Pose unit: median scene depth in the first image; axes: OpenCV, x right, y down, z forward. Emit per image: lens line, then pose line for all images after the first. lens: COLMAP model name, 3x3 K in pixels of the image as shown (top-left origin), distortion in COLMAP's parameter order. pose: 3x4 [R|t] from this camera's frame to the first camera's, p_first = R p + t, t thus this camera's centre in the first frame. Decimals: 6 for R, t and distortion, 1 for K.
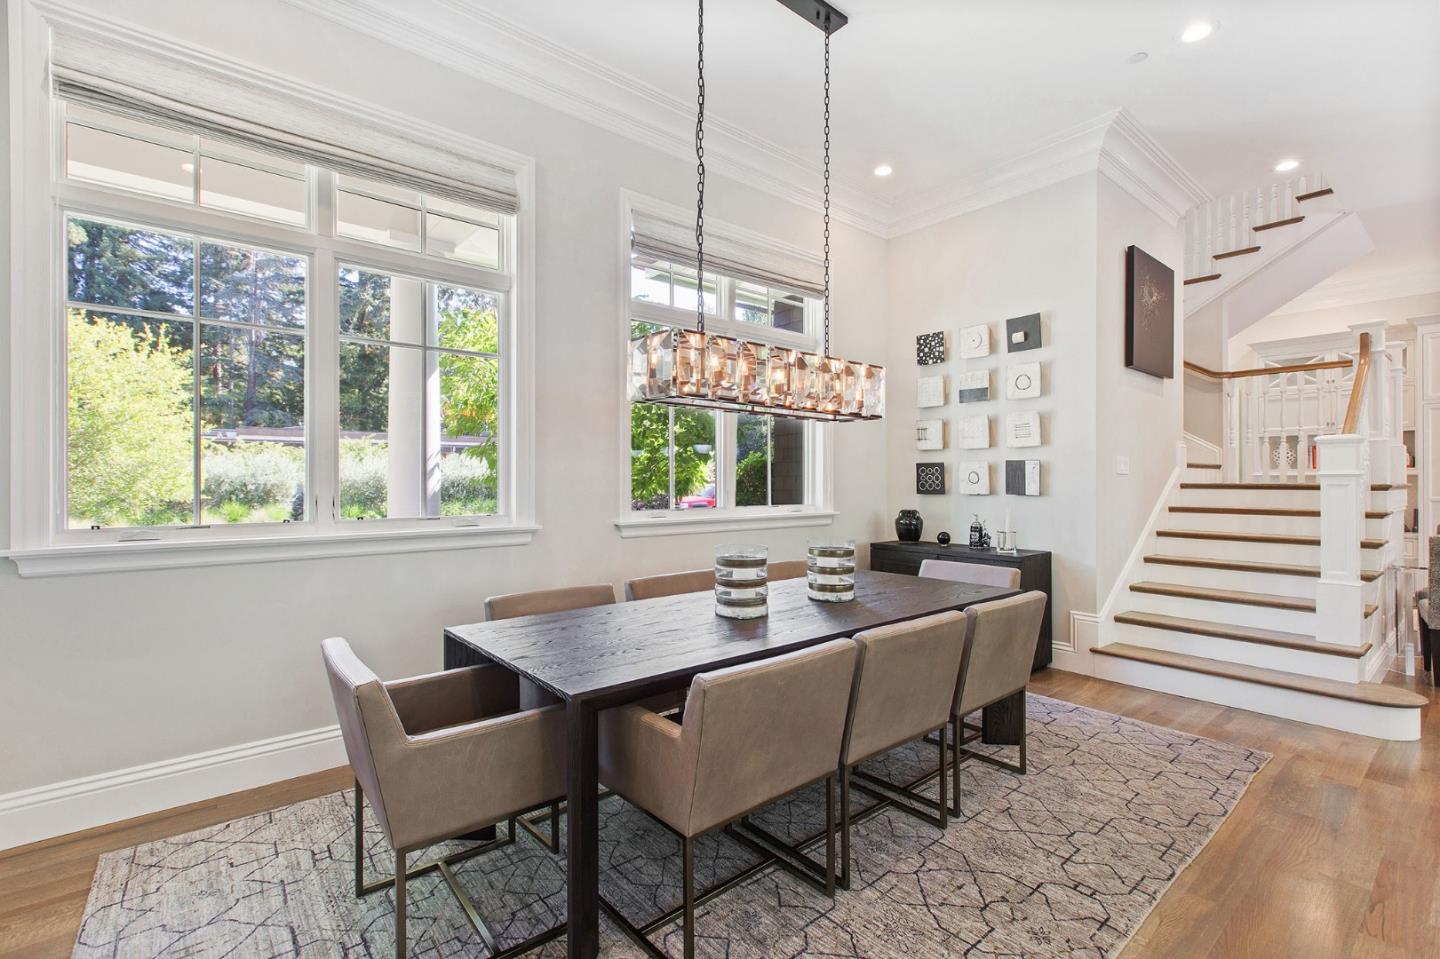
lens RADIAL K [[655.7, 0, 720.0], [0, 655.7, 479.5], [0, 0, 1]] dist [0.000687, 0.000174]
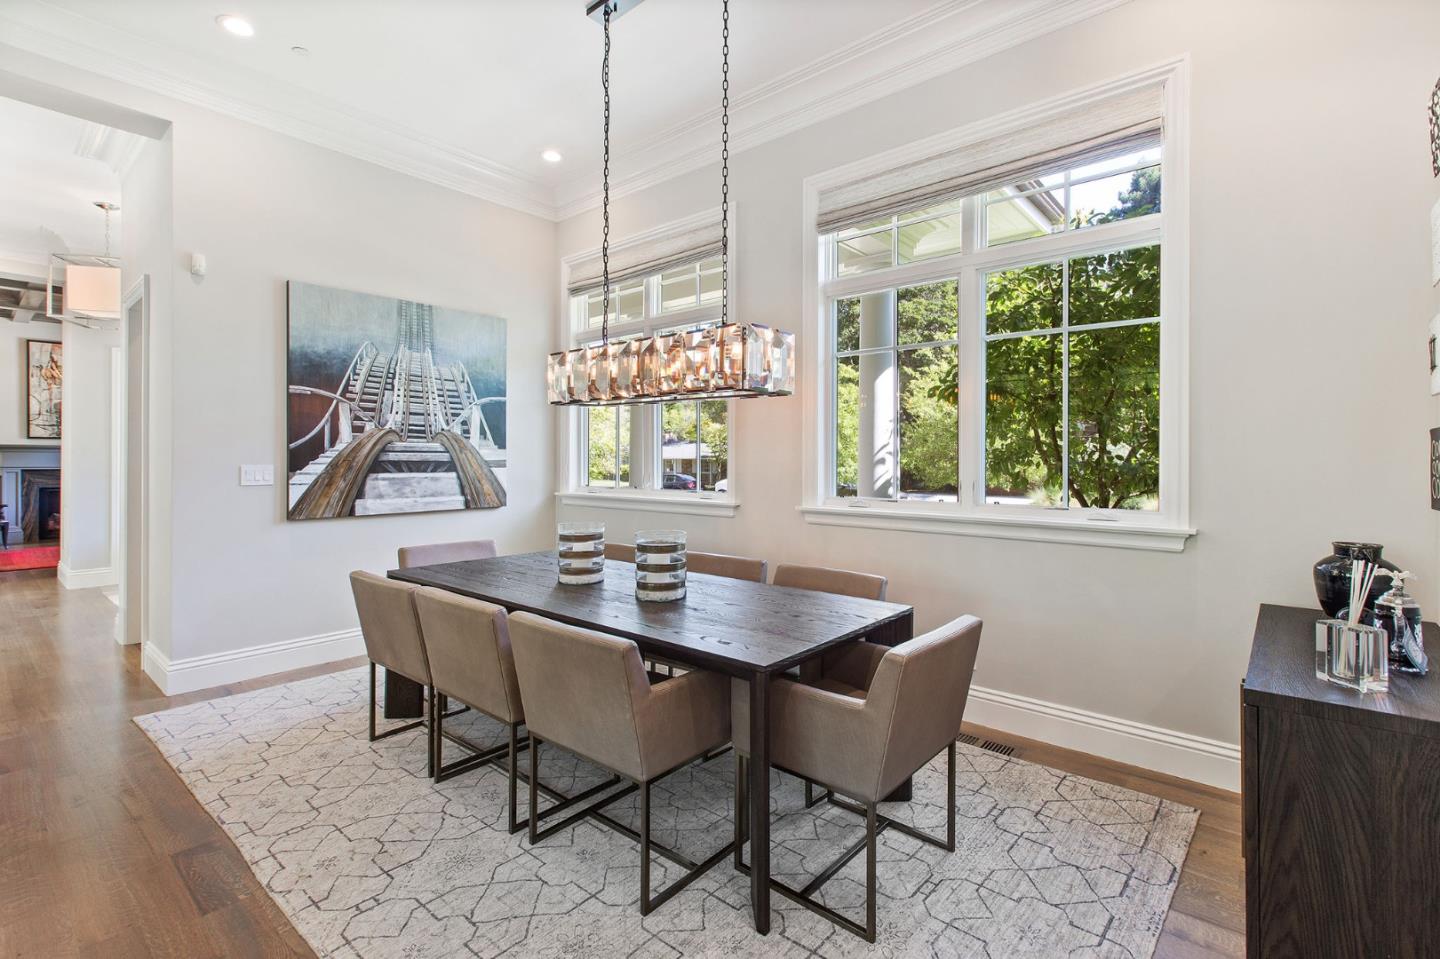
lens RADIAL K [[655.7, 0, 720.0], [0, 655.7, 479.5], [0, 0, 1]] dist [0.000687, 0.000174]
pose [[0.158720, 0.013844, -0.987227, 1.084944], [-0.003798, 0.999903, 0.013411, 0.010344], [0.987316, 0.001621, 0.158757, 0.948989]]
